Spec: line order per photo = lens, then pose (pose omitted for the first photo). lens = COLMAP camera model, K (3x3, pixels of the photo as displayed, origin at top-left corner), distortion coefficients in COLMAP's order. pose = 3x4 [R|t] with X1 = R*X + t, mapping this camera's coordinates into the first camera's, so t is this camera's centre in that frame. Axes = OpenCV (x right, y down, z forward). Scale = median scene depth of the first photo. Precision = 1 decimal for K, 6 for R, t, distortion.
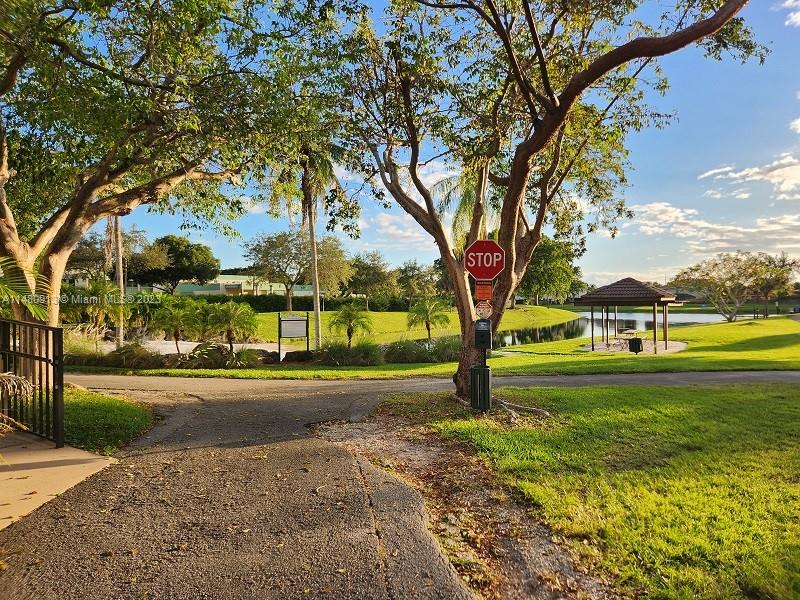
lens RADIAL K [[528.3, 0, 416.6], [0, 528.3, 302.2], [0, 0, 1]] dist [0.062355, -0.041622]
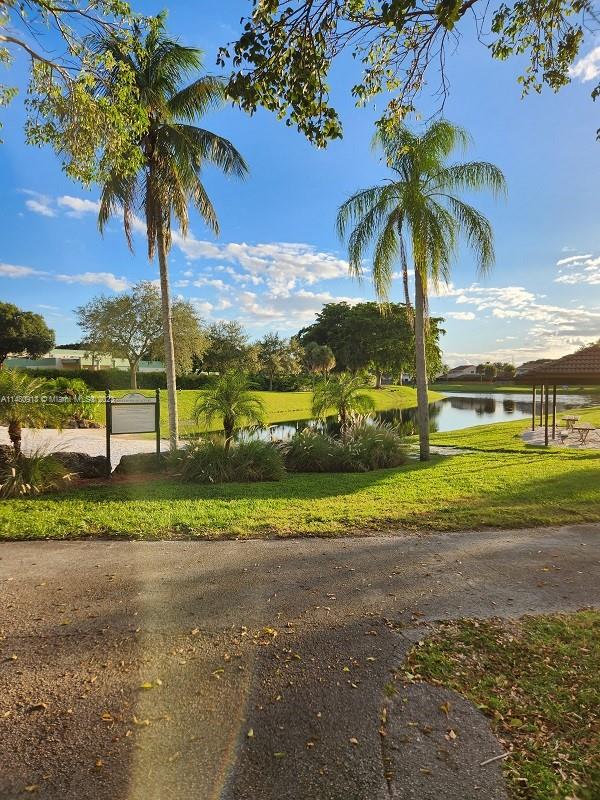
lens RADIAL K [[528.3, 0, 290.4], [0, 528.3, 405.8], [0, 0, 1]] dist [0.062355, -0.041622]
pose [[0.998817, 0.008512, 0.047868, -0.058453], [-0.010626, 0.998971, 0.044094, 0.005926], [-0.047443, -0.044550, 0.997880, 0.274176]]
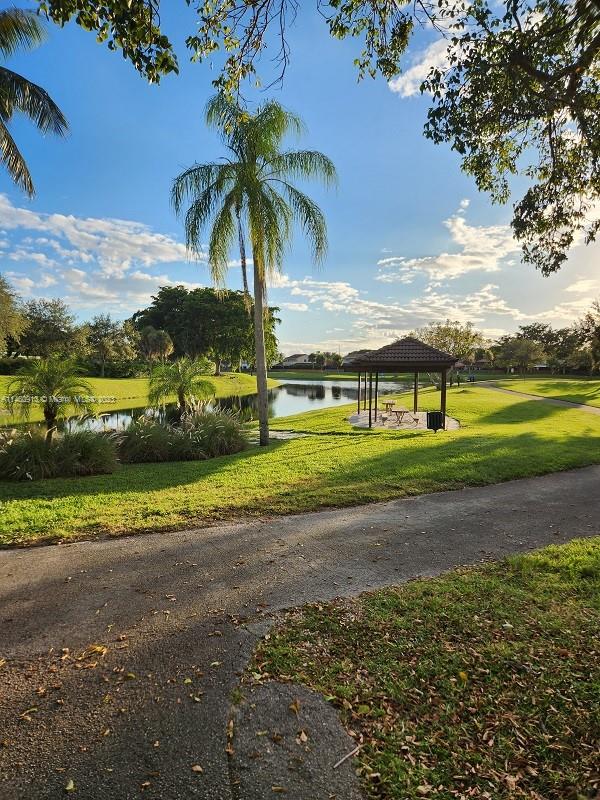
lens RADIAL K [[528.3, 0, 291.0], [0, 528.3, 405.7], [0, 0, 1]] dist [0.062355, -0.041622]
pose [[0.939395, -0.005462, 0.342794, -0.056758], [-0.017550, 0.997796, 0.063994, 0.007721], [-0.342388, -0.066131, 0.937229, 0.287250]]
